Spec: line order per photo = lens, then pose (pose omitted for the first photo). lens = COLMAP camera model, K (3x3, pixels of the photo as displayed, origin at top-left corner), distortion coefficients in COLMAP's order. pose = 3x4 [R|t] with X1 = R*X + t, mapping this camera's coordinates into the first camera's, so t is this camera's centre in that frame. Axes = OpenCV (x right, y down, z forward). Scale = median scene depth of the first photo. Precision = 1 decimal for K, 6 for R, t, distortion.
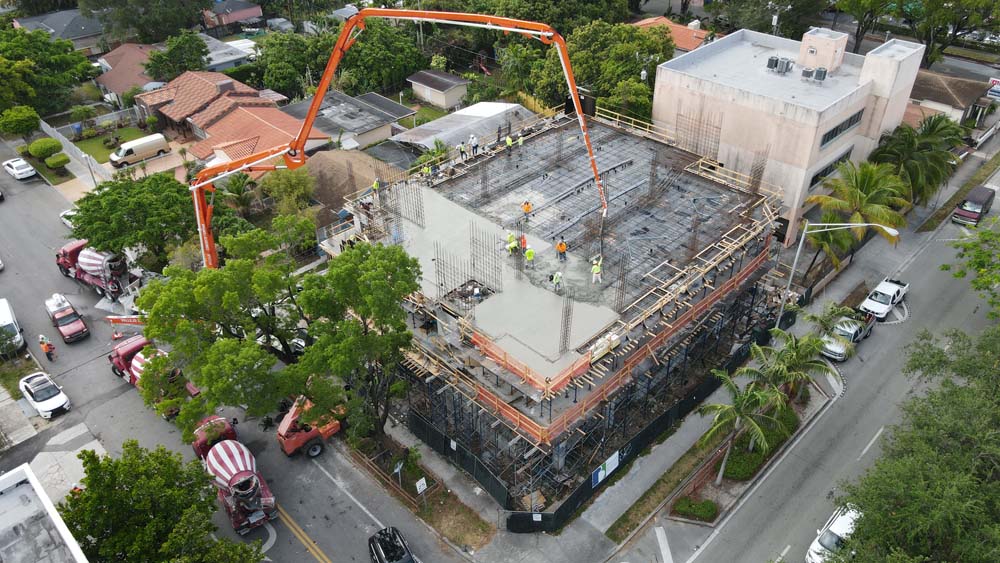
lens RADIAL K [[738.4, 0, 502.5], [0, 738.4, 279.2], [0, 0, 1]] dist [0.024328, 0.001879]
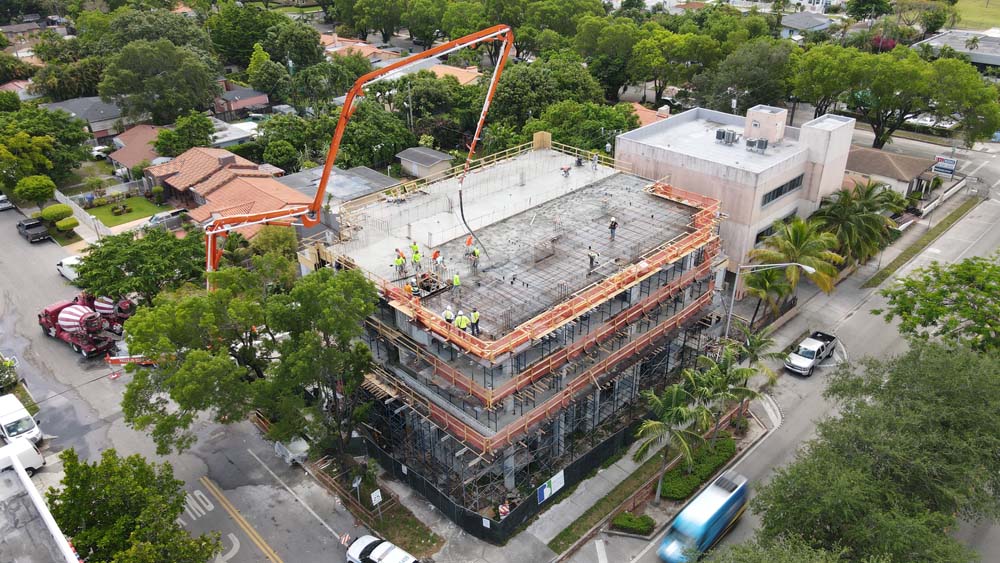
lens RADIAL K [[738.4, 0, 502.5], [0, 738.4, 279.2], [0, 0, 1]] dist [0.024328, 0.001879]
pose [[0.999957, 0.004603, -0.008050, 0.049071], [-0.005574, 0.992130, -0.125089, 0.059499], [0.007411, 0.125129, 0.992113, -0.064605]]
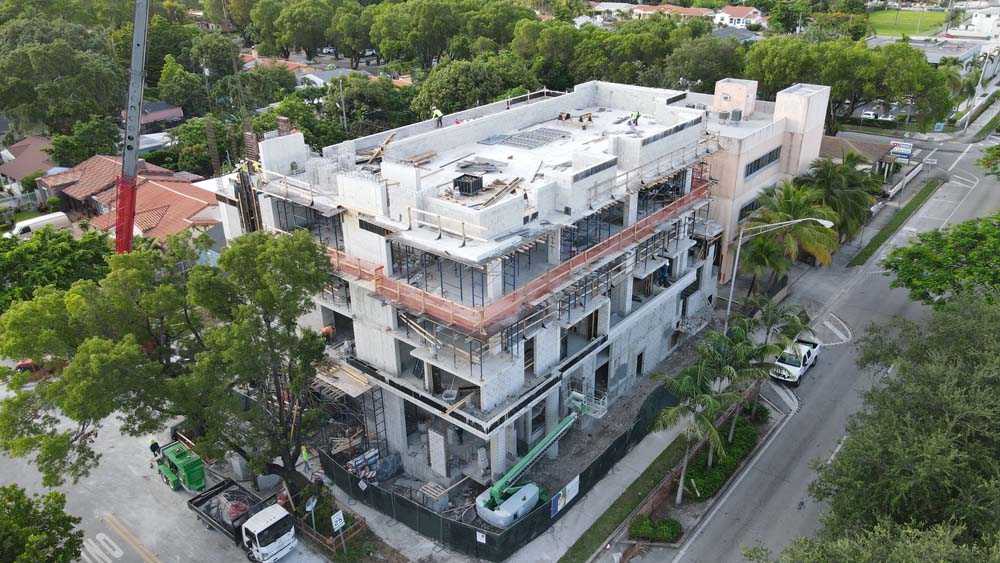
lens RADIAL K [[738.4, 0, 502.5], [0, 738.4, 279.2], [0, 0, 1]] dist [0.024328, 0.001879]
pose [[0.995334, -0.040304, 0.087669, 0.008631], [0.055354, 0.982713, -0.176667, 0.101805], [-0.079033, 0.180696, 0.980359, 0.062338]]
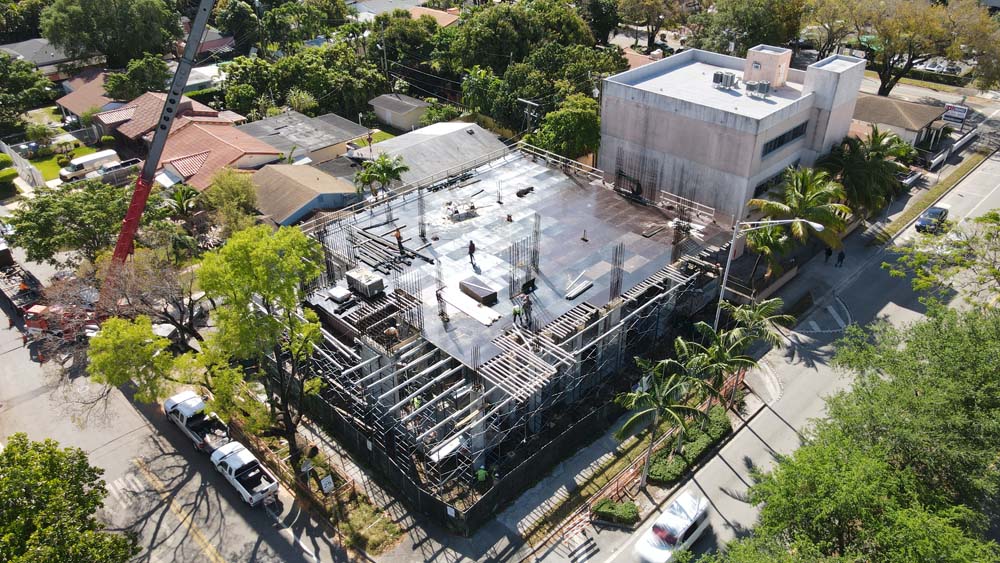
lens RADIAL K [[738.4, 0, 502.5], [0, 738.4, 279.2], [0, 0, 1]] dist [0.024328, 0.001879]
pose [[0.999975, 0.005041, 0.005018, 0.067113], [-0.004702, 0.997849, -0.065382, 0.046763], [-0.005336, 0.065357, 0.997848, 0.018132]]
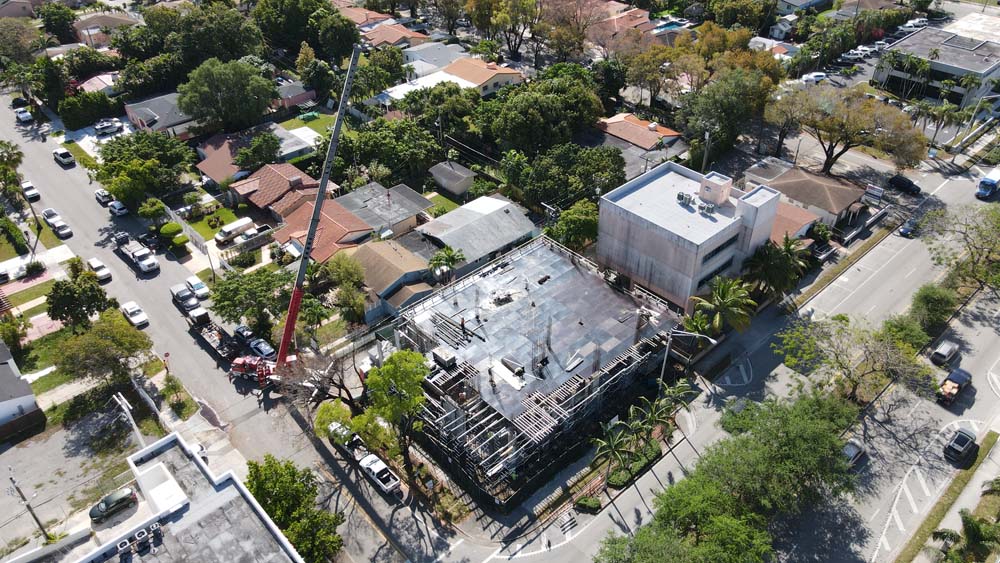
lens RADIAL K [[738.4, 0, 502.5], [0, 738.4, 279.2], [0, 0, 1]] dist [0.024328, 0.001879]
pose [[0.999329, 0.024015, -0.027660, 0.060002], [-0.023398, 0.999475, 0.022422, -0.151186], [0.028184, -0.021760, 0.999366, -0.443770]]
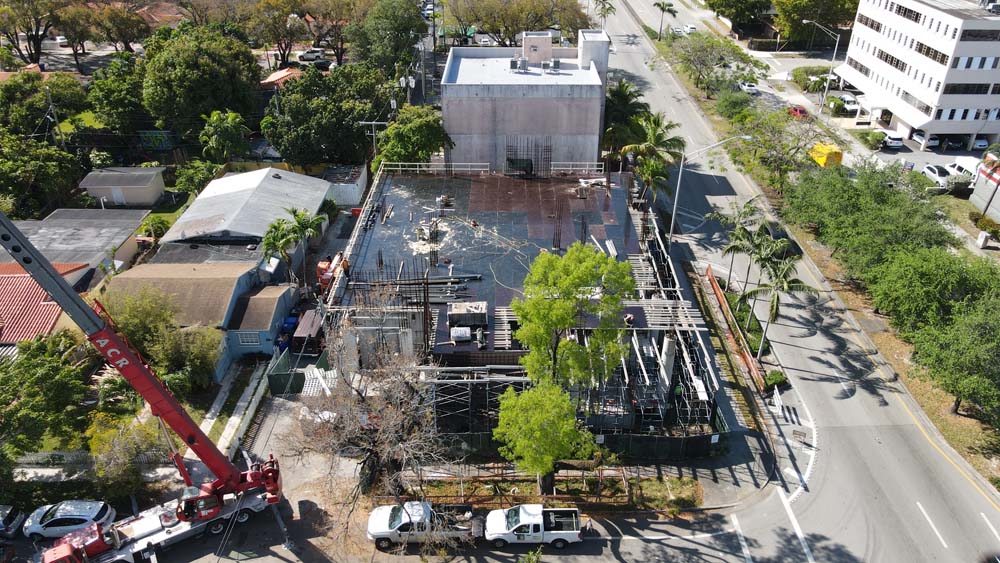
lens RADIAL K [[738.4, 0, 502.5], [0, 738.4, 279.2], [0, 0, 1]] dist [0.024328, 0.001879]
pose [[0.709145, -0.346914, 0.613811, -0.462927], [0.400225, 0.914787, 0.054633, -0.053606], [-0.580459, 0.206920, 0.787561, 0.167445]]
